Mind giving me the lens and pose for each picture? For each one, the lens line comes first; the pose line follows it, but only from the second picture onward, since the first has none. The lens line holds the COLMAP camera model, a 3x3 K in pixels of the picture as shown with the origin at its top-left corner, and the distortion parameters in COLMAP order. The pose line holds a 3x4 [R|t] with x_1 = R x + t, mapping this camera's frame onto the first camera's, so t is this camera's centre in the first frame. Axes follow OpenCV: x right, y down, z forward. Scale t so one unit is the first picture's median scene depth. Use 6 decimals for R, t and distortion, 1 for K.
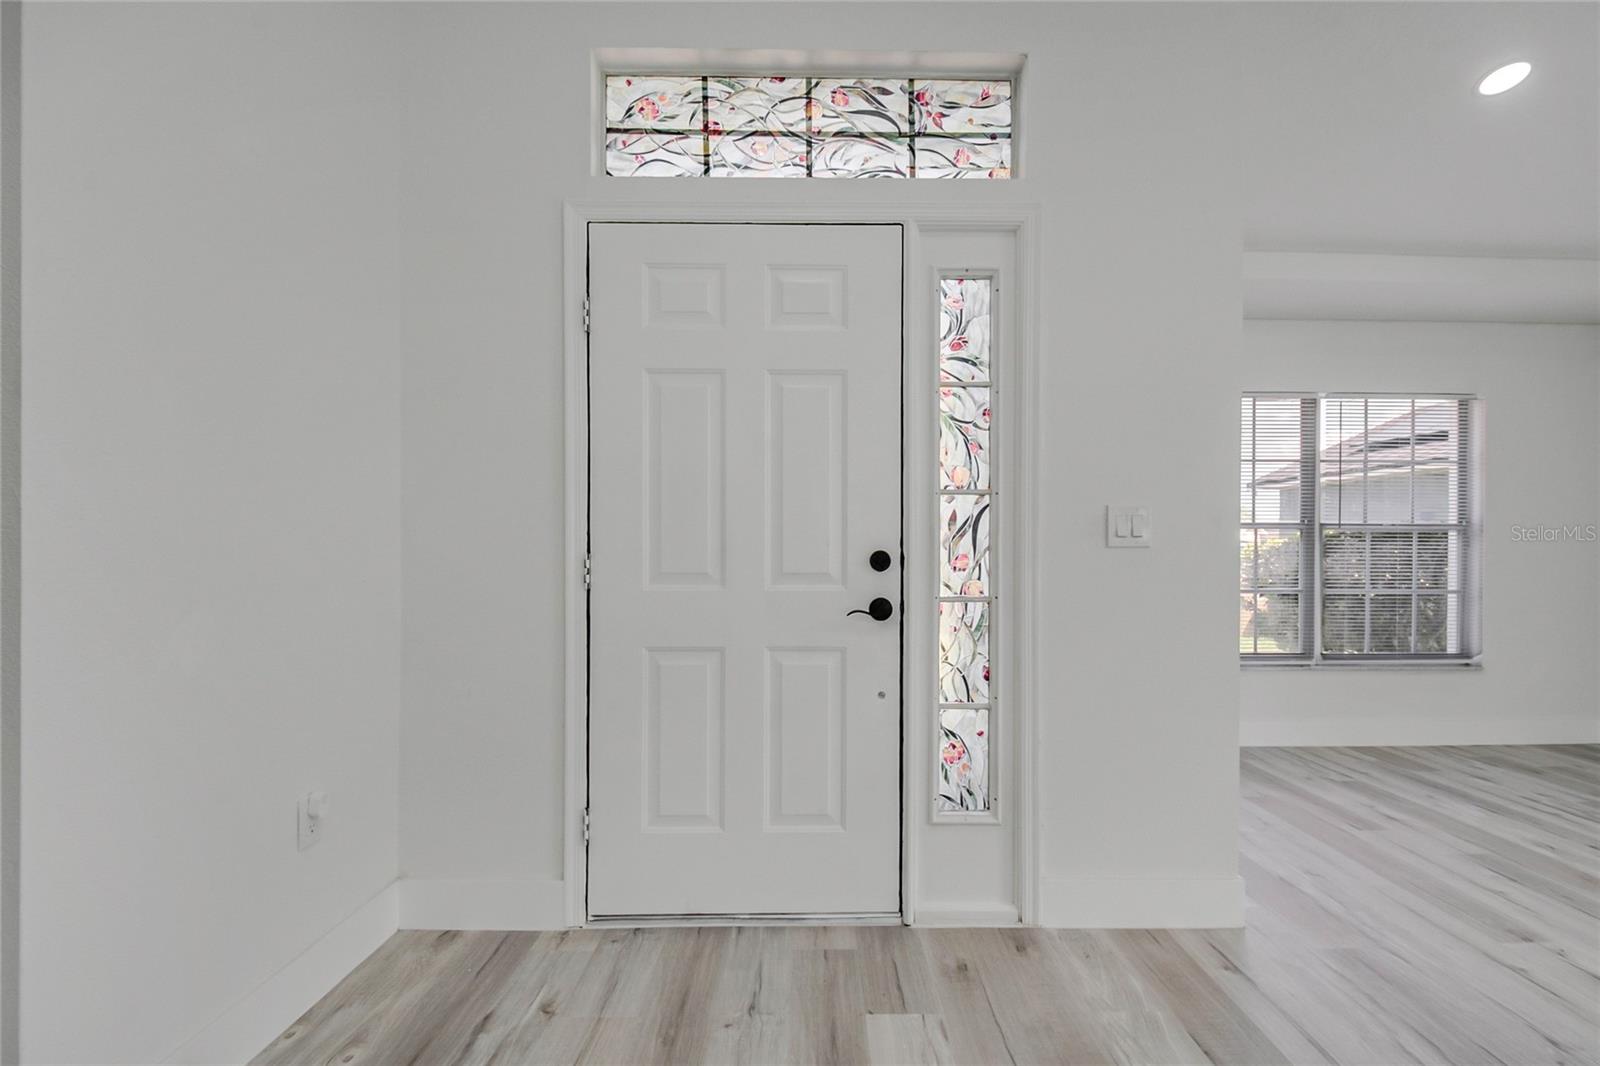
lens RADIAL K [[697.1, 0, 817.0], [0, 697.1, 553.9], [0, 0, 1]] dist [0.025944, -0.024541]
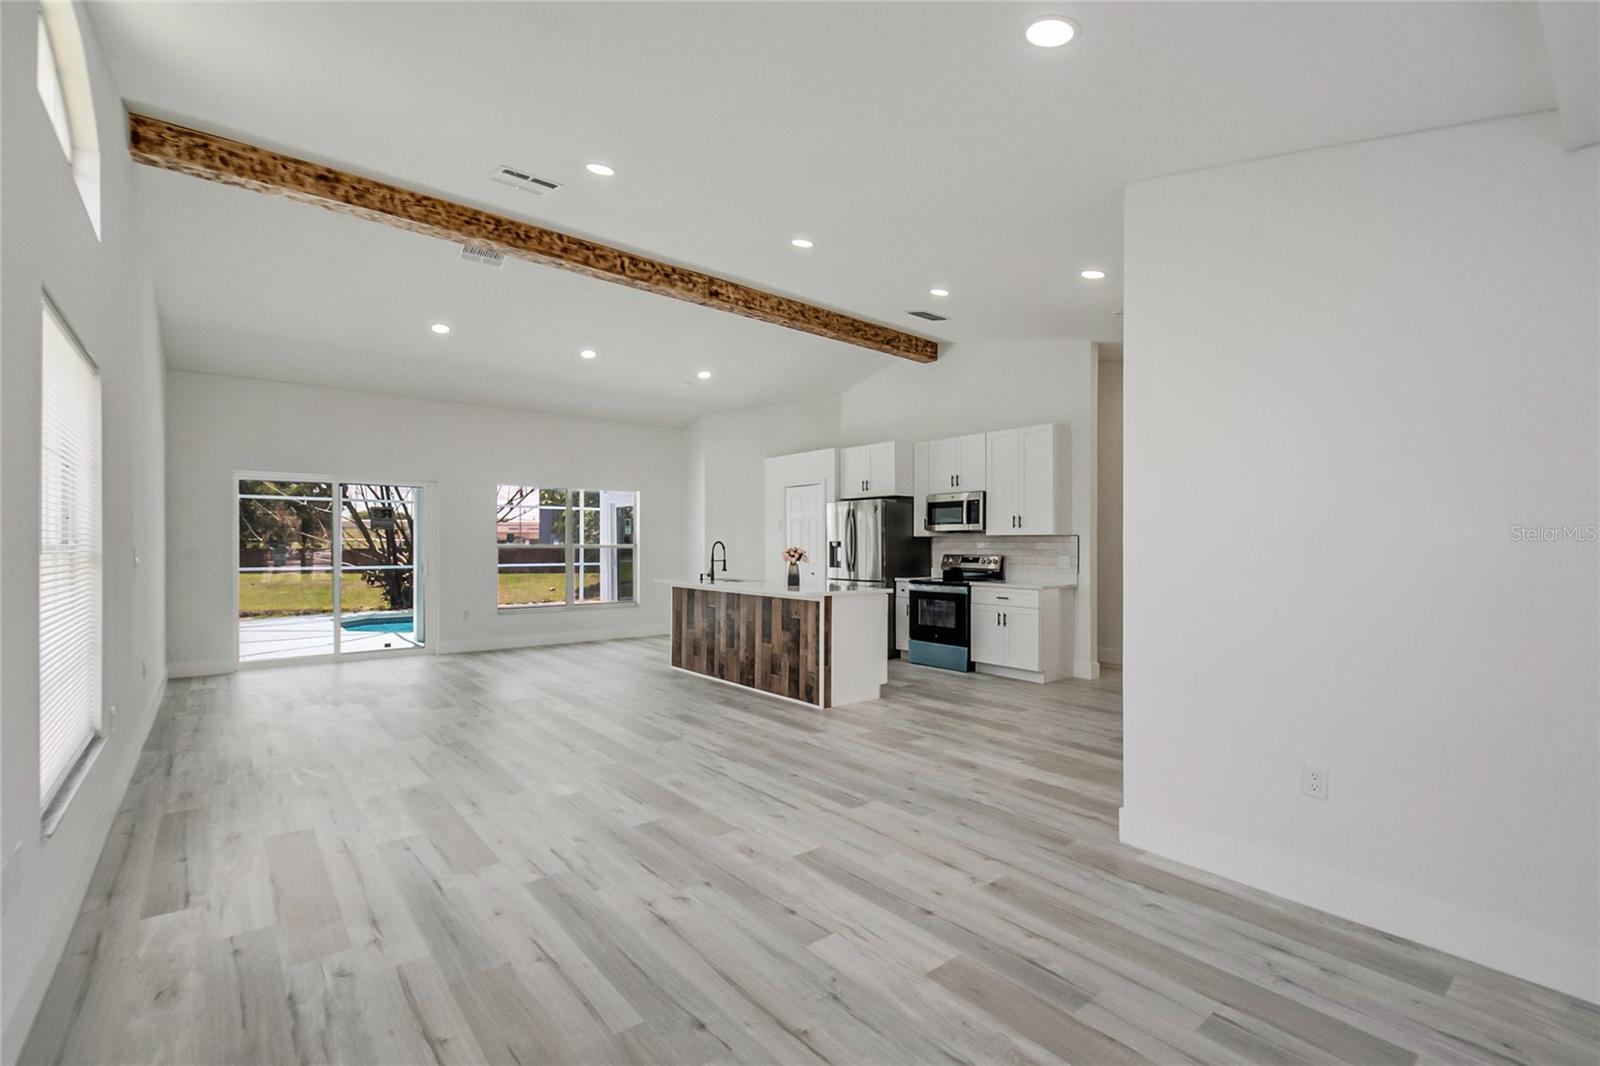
lens RADIAL K [[693.3, 0, 806.4], [0, 693.3, 547.5], [0, 0, 1]] dist [0.029402, -0.020551]
pose [[-0.774083, -0.003301, -0.633076, 1.999920], [-0.013345, 0.999849, 0.011104, -0.086769], [0.632944, 0.017044, -0.774010, 1.668803]]
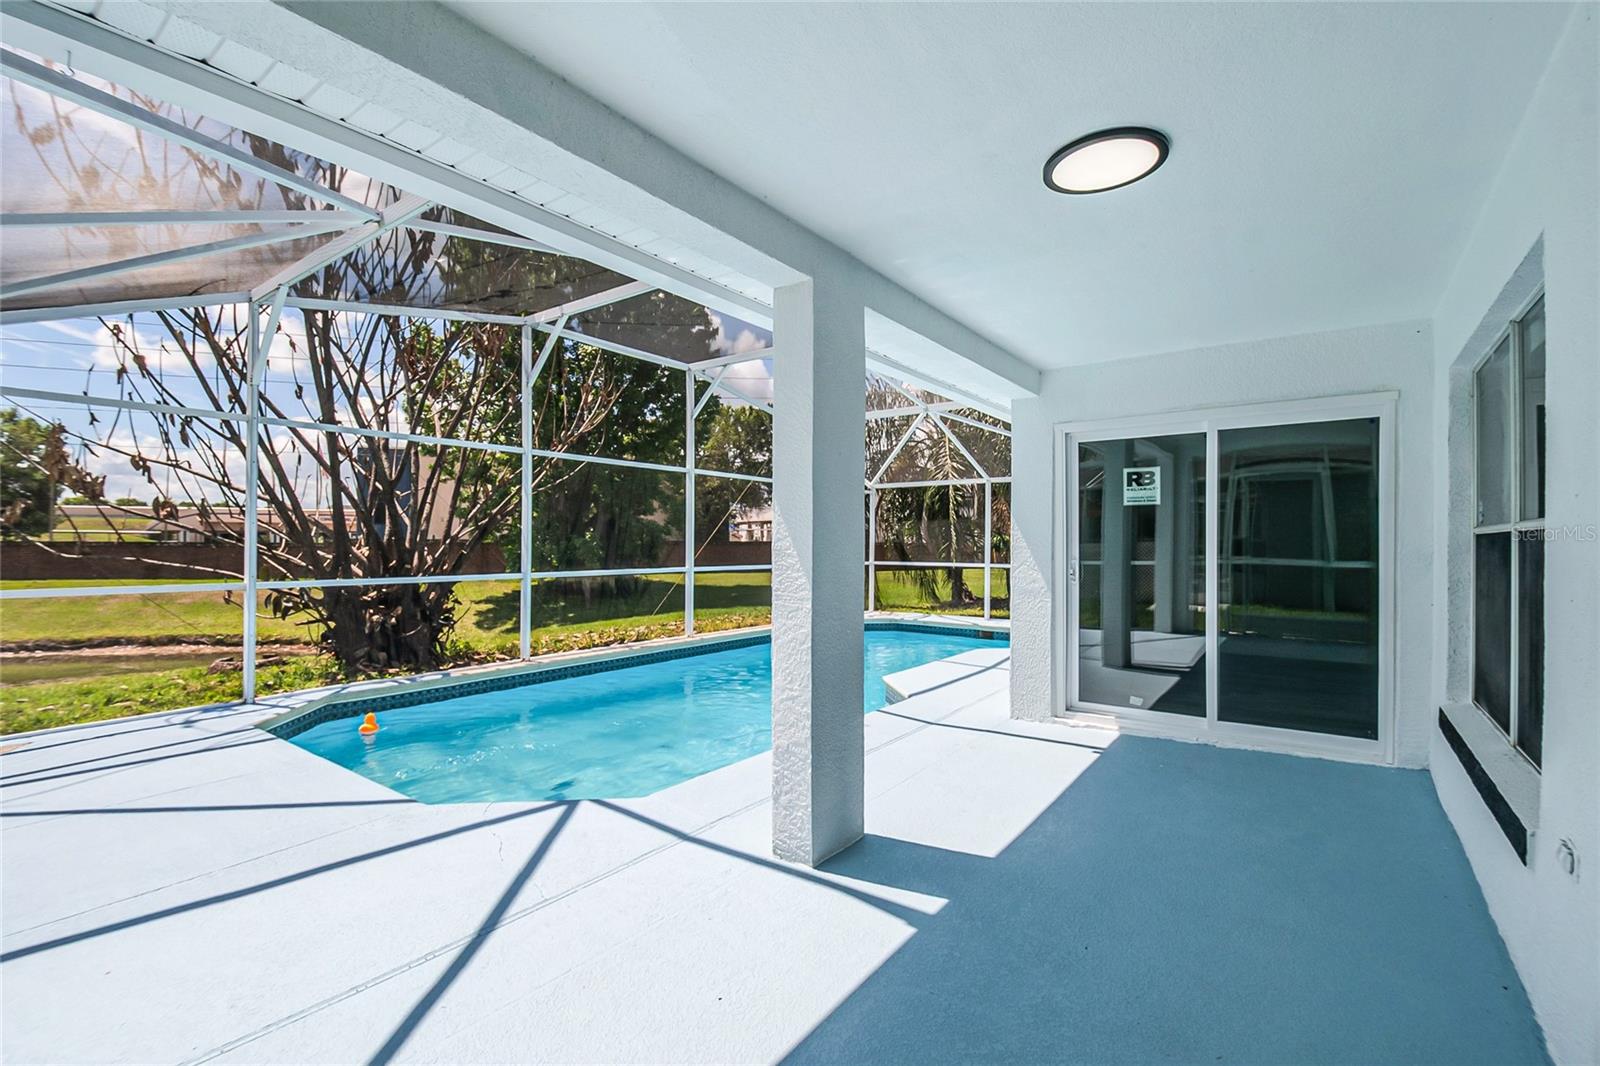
lens RADIAL K [[724.1, 0, 816.4], [0, 724.1, 539.2], [0, 0, 1]] dist [0.012534, -0.016814]
pose [[-0.598195, -0.007221, -0.801318, 2.158805], [-0.017276, 0.999843, 0.003887, 0.013104], [0.801164, 0.016169, -0.598226, -2.856639]]
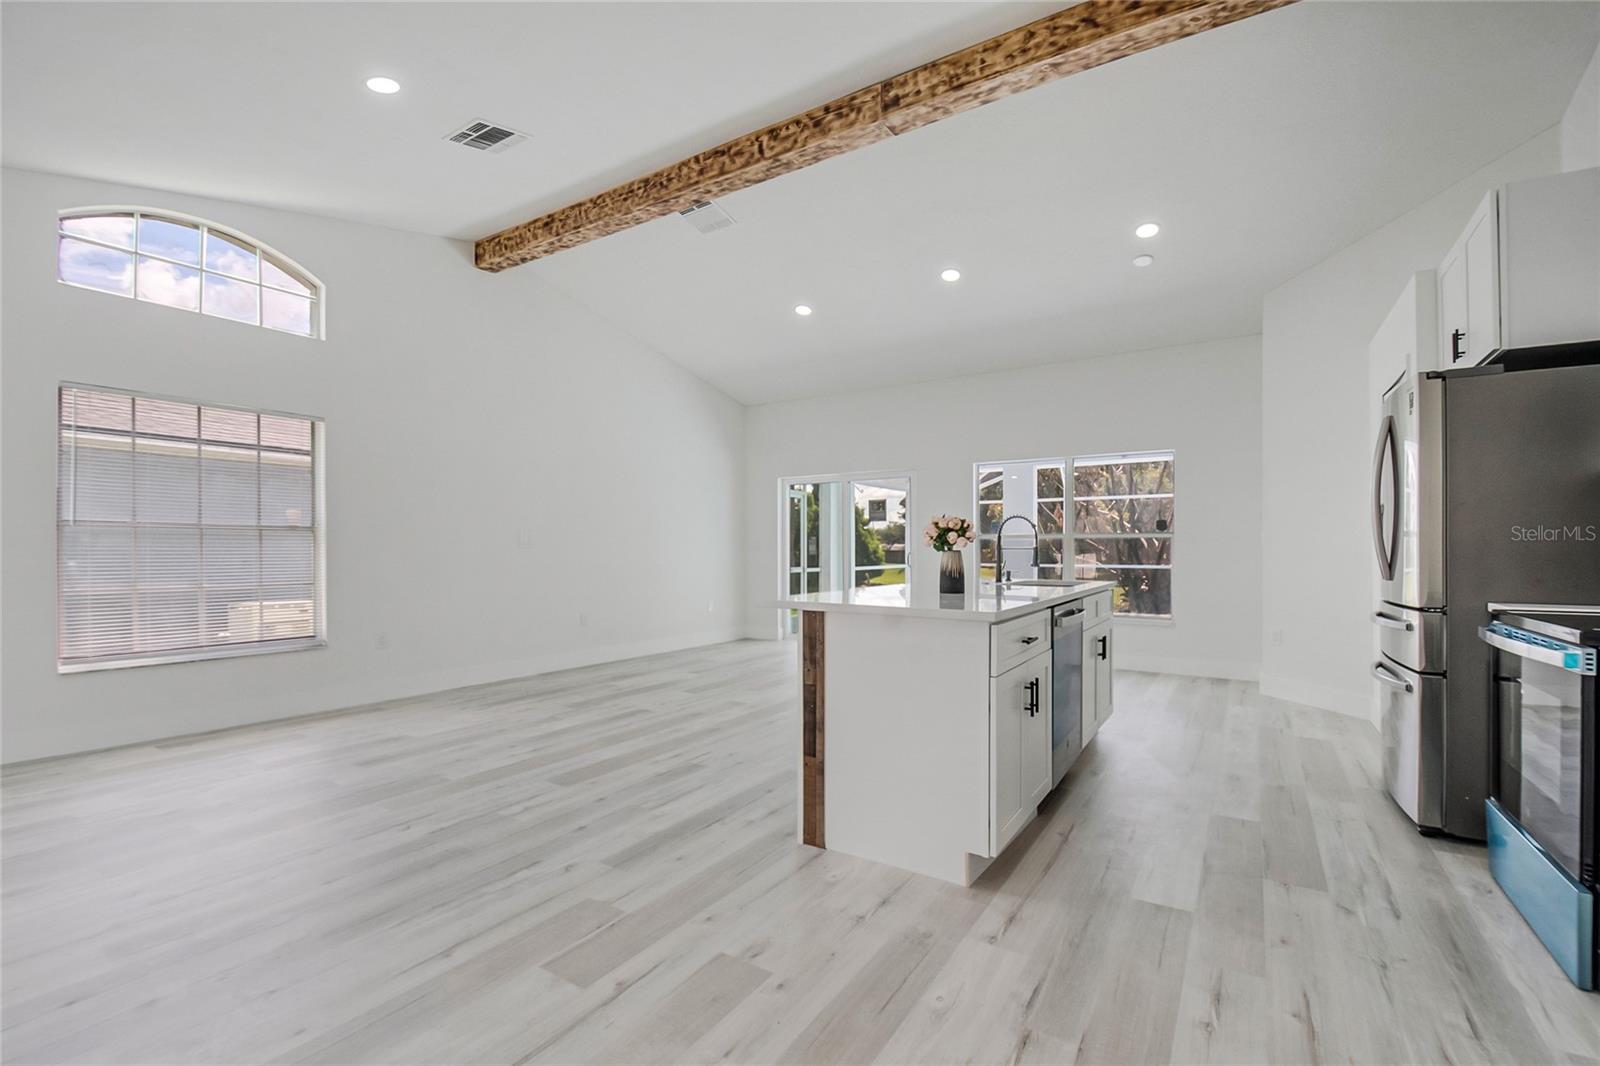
lens RADIAL K [[697.1, 0, 817.0], [0, 697.1, 553.9], [0, 0, 1]] dist [0.025944, -0.024541]
pose [[-0.846563, -0.005628, 0.532258, -0.357681], [0.004522, 0.999832, 0.017763, -0.002860], [-0.532269, 0.017444, -0.846396, 0.767804]]
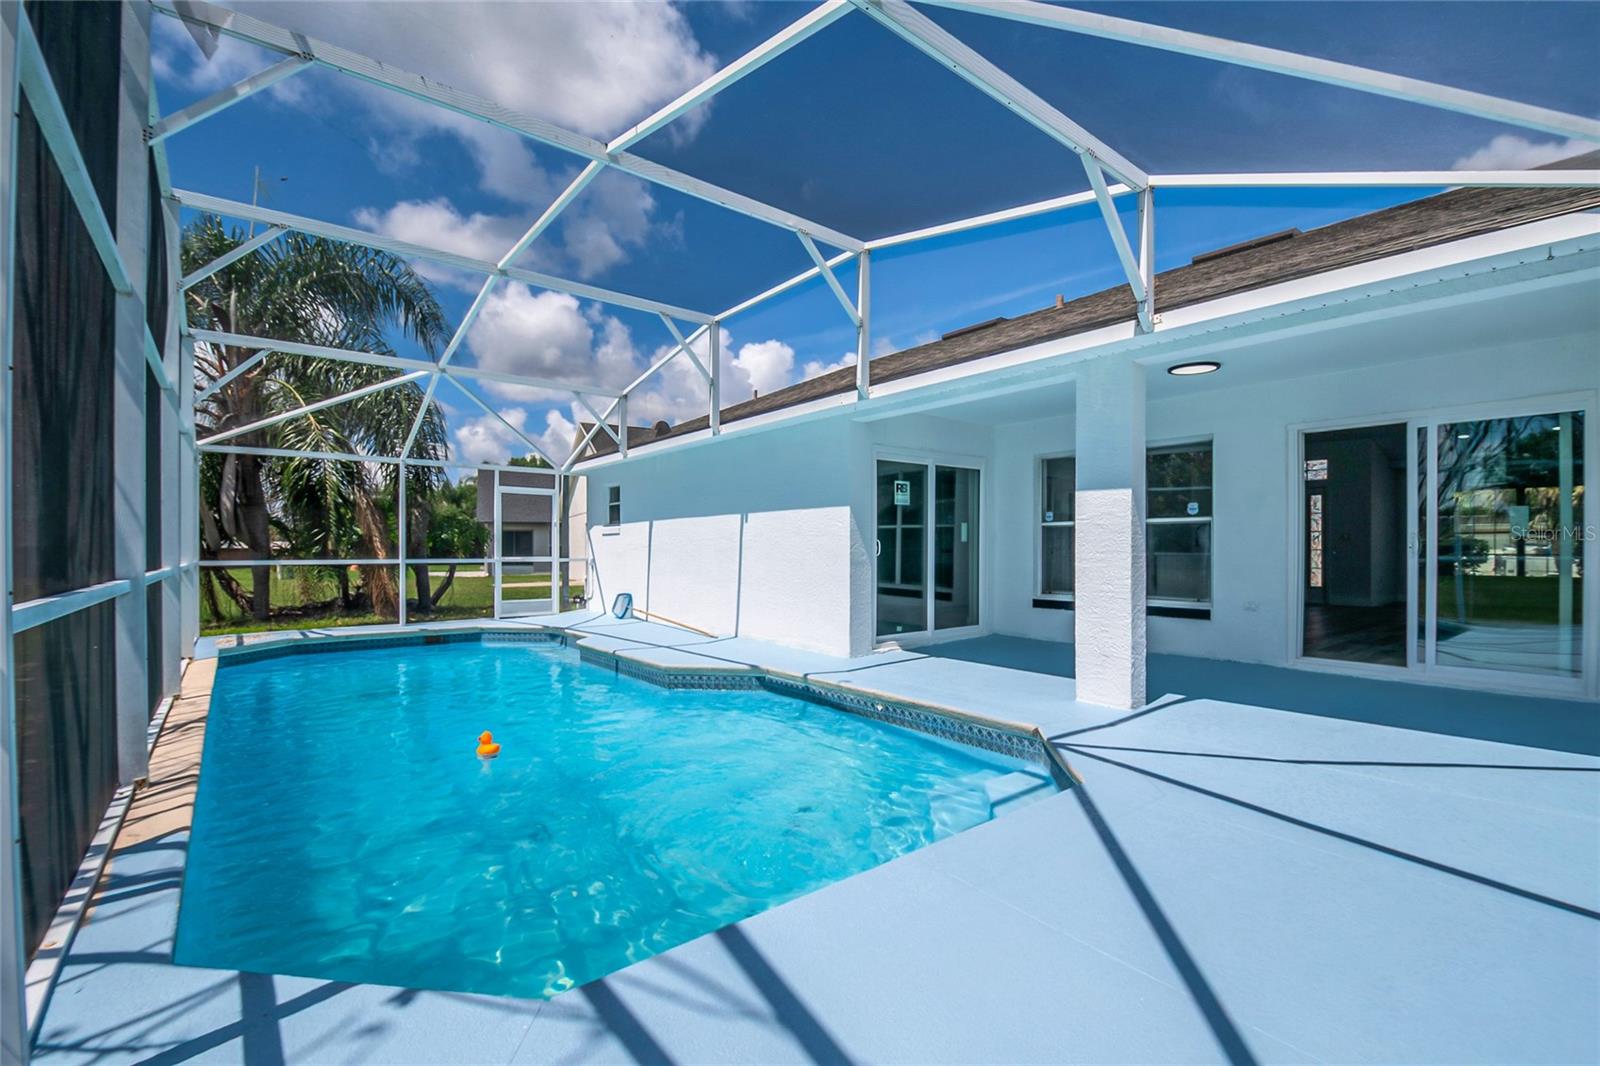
lens RADIAL K [[711.3, 0, 809.2], [0, 711.3, 545.5], [0, 0, 1]] dist [0.012365, -0.019079]
pose [[0.630633, -0.007607, -0.776044, 2.180752], [-0.008827, 0.999817, -0.016974, 0.169828], [0.776031, 0.017554, 0.630450, -6.130921]]
